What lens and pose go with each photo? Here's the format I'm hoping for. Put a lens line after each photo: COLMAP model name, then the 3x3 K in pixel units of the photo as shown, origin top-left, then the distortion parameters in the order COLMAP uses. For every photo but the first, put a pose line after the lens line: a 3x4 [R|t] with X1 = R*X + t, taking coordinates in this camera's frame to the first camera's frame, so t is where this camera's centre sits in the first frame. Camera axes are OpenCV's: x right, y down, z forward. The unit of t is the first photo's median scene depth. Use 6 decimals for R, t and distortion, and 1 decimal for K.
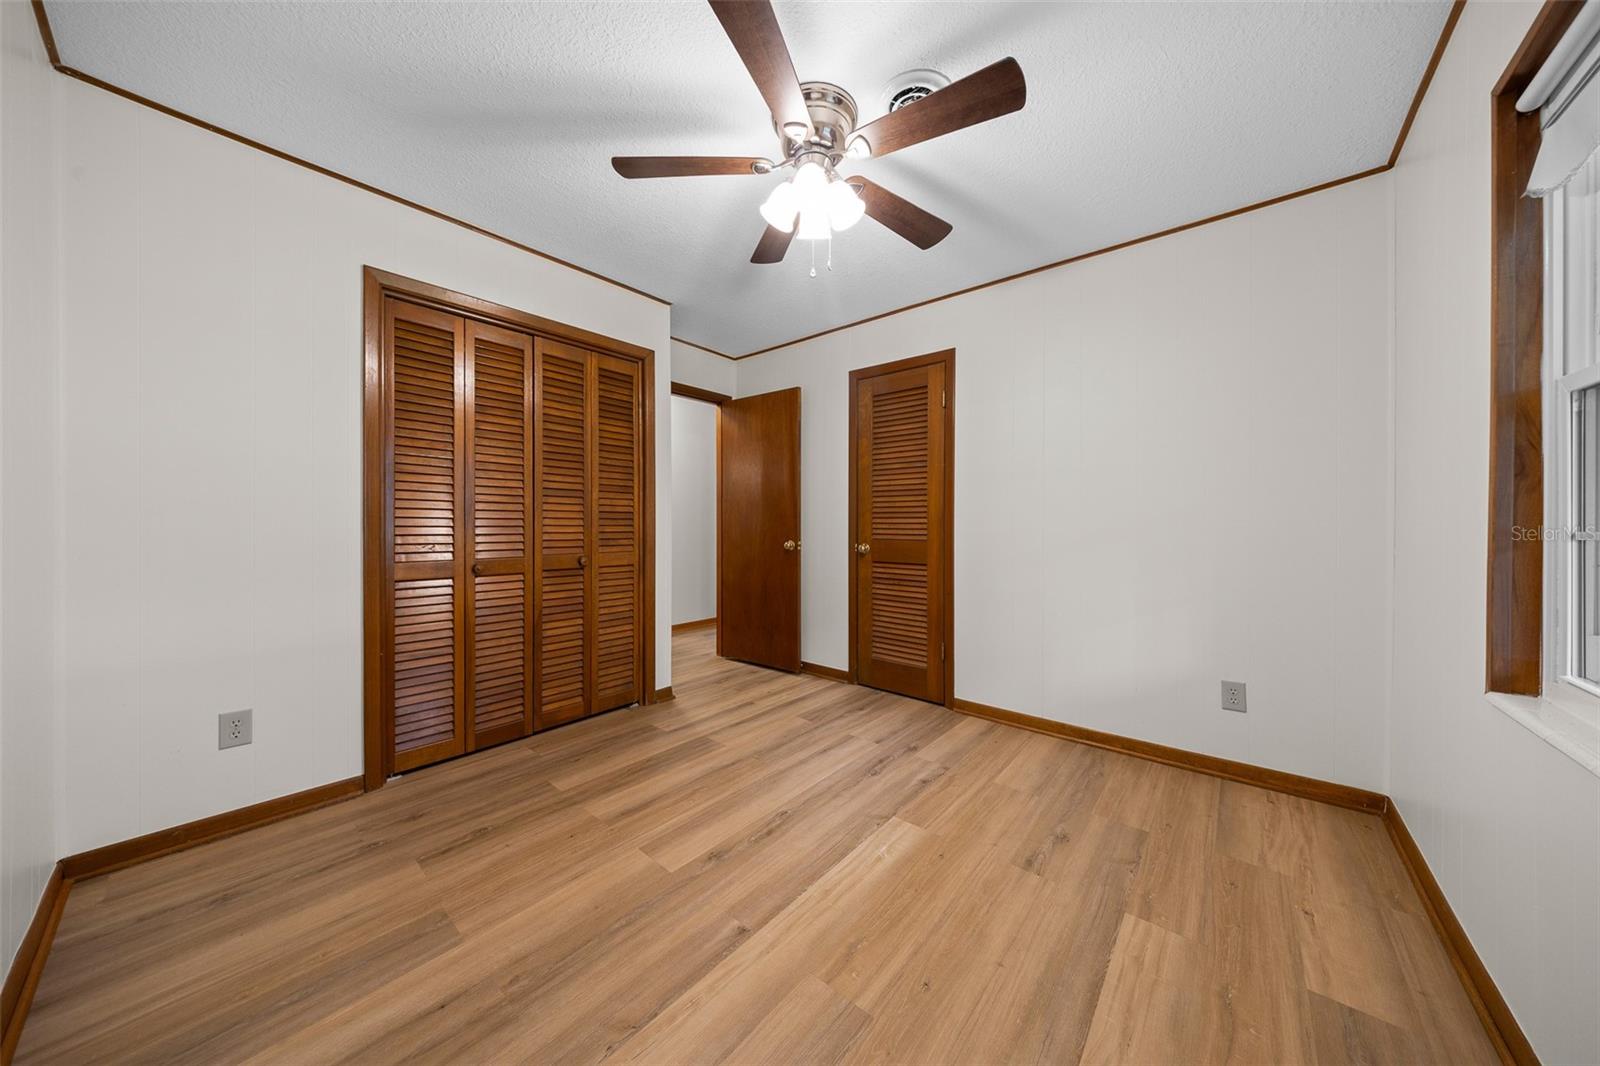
lens RADIAL K [[516.2, 0, 787.8], [0, 516.2, 522.5], [0, 0, 1]] dist [-0.000058, -0.000016]
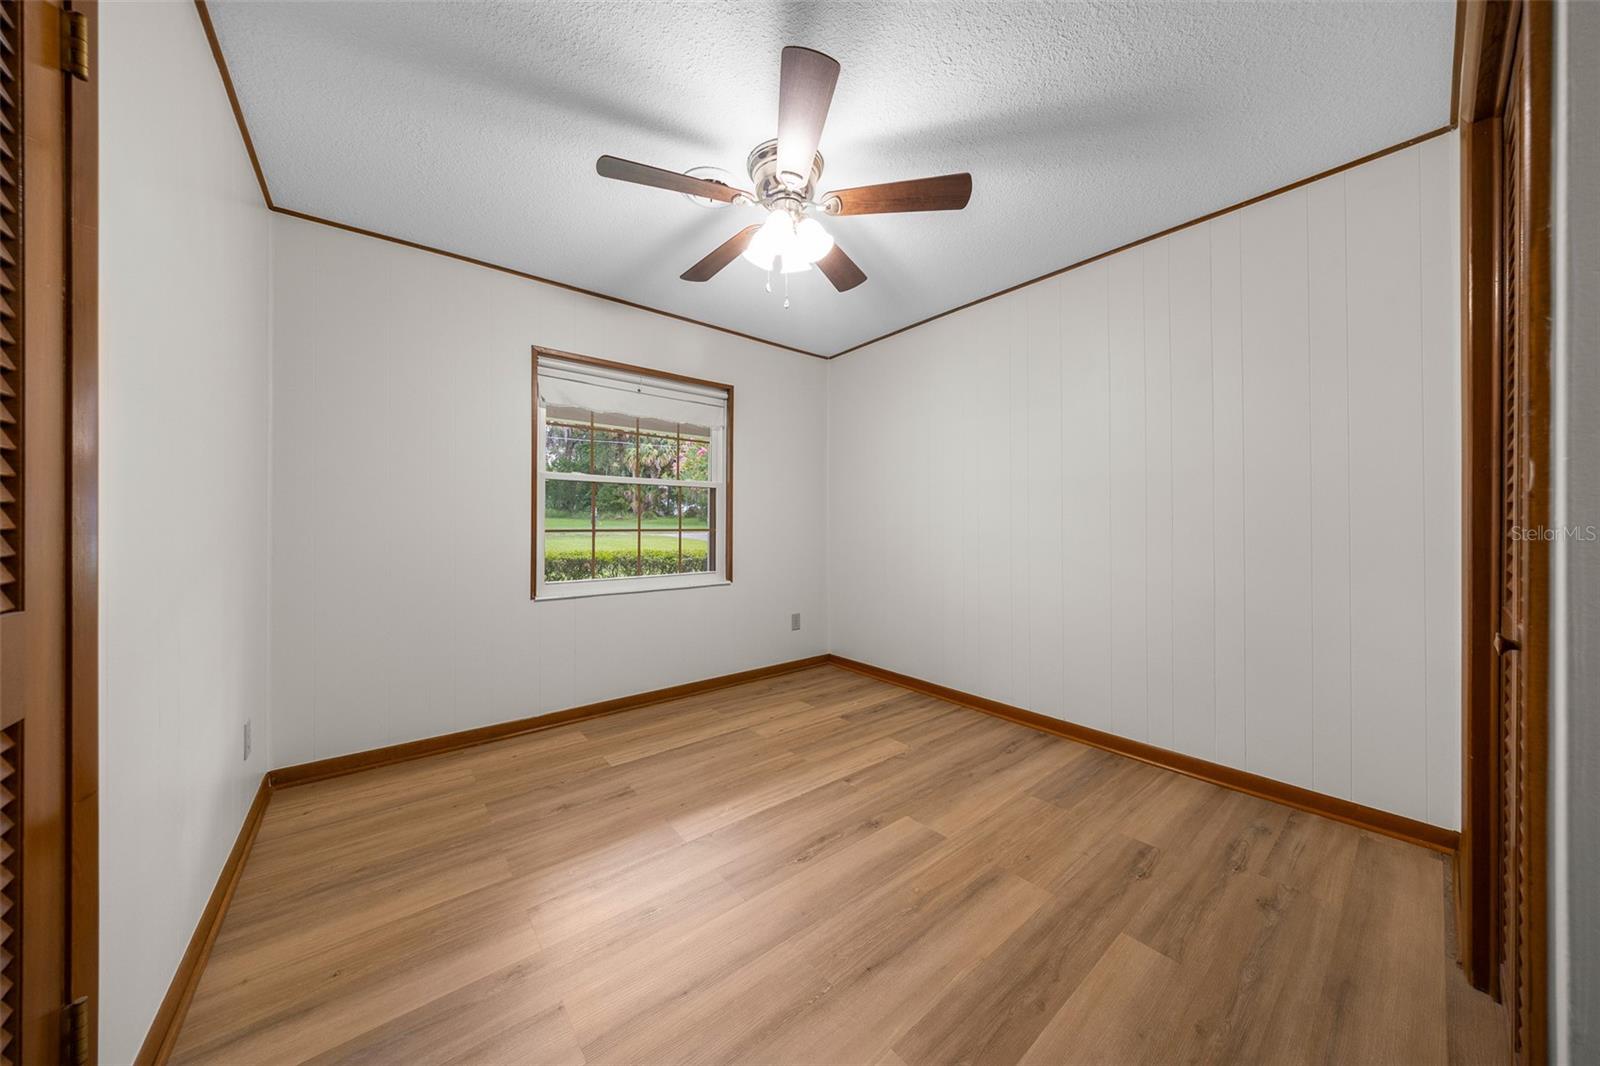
lens RADIAL K [[516.2, 0, 792.3], [0, 516.2, 530.2], [0, 0, 1]] dist [-0.000058, -0.000016]
pose [[-0.983494, -0.005286, 0.180864, -0.173220], [-0.004192, 0.999971, 0.006431, -0.003684], [-0.180893, 0.005566, -0.983487, 2.194738]]
